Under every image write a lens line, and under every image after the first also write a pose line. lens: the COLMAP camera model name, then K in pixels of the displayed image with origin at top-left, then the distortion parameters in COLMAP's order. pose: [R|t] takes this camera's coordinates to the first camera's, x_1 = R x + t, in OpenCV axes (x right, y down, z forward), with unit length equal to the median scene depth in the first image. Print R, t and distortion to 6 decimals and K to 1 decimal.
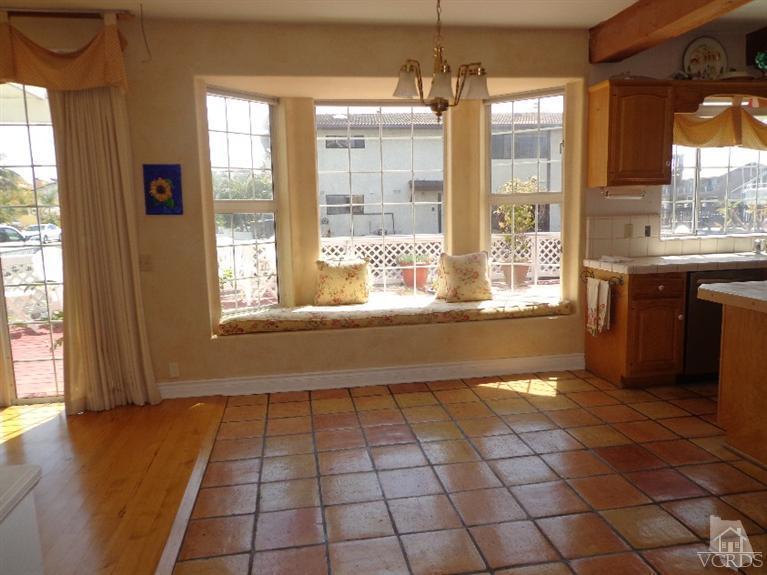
lens RADIAL K [[560.8, 0, 383.9], [0, 560.8, 286.0], [0, 0, 1]] dist [-0.010003, 0.008679]
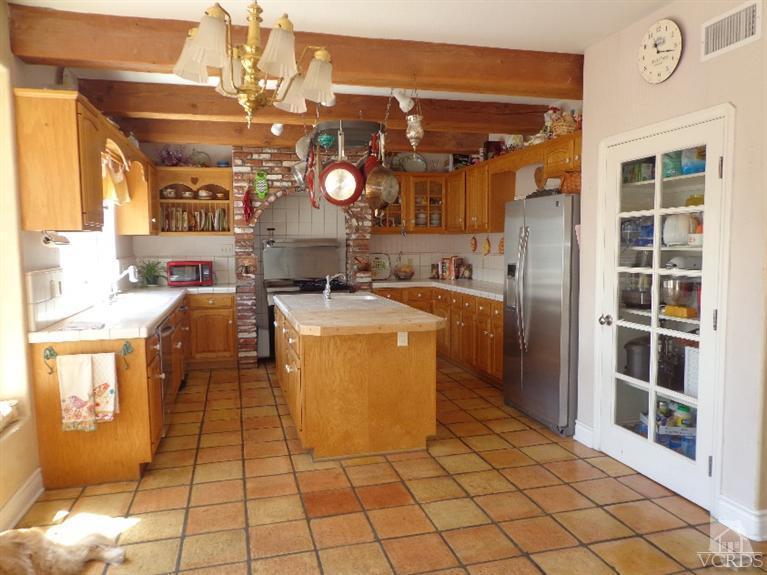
lens RADIAL K [[560.8, 0, 384.8], [0, 560.8, 287.6], [0, 0, 1]] dist [-0.010003, 0.008679]
pose [[-0.103346, -0.052862, 0.993240, -0.399183], [0.146489, 0.986888, 0.067766, -0.092846], [-0.983799, 0.152502, -0.094248, 0.678990]]
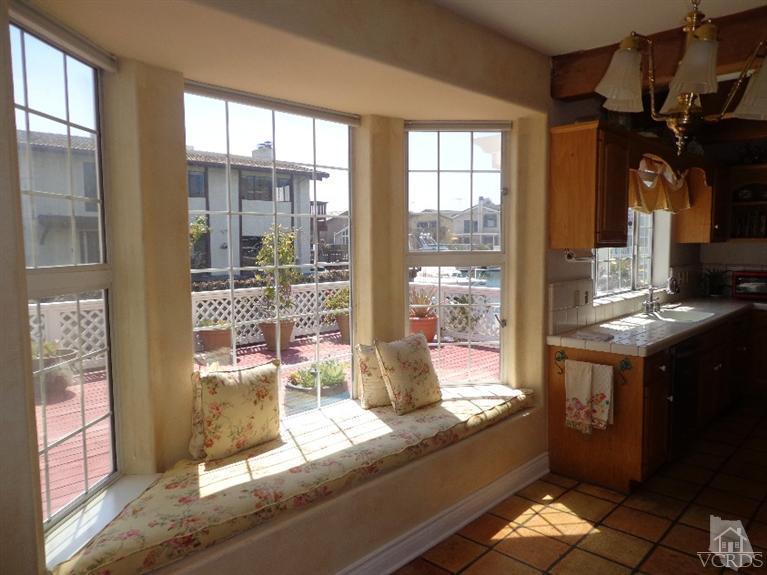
lens RADIAL K [[560.8, 0, 379.5], [0, 560.8, 285.8], [0, 0, 1]] dist [-0.010003, 0.008679]
pose [[0.796007, -0.028570, 0.604612, -0.348195], [0.069873, 0.996545, -0.044901, -0.108671], [-0.601240, 0.077988, 0.795253, 0.540662]]
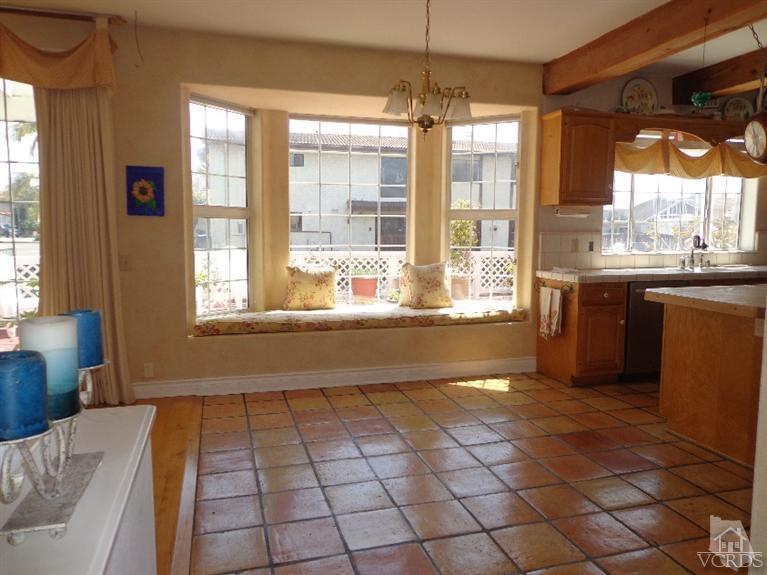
lens RADIAL K [[560.8, 0, 384.5], [0, 560.8, 286.6], [0, 0, 1]] dist [-0.010003, 0.008679]
pose [[0.991935, 0.017930, 0.125470, -0.082002], [-0.013327, 0.999210, -0.037432, 0.031681], [-0.126042, 0.035458, 0.991391, -0.054259]]
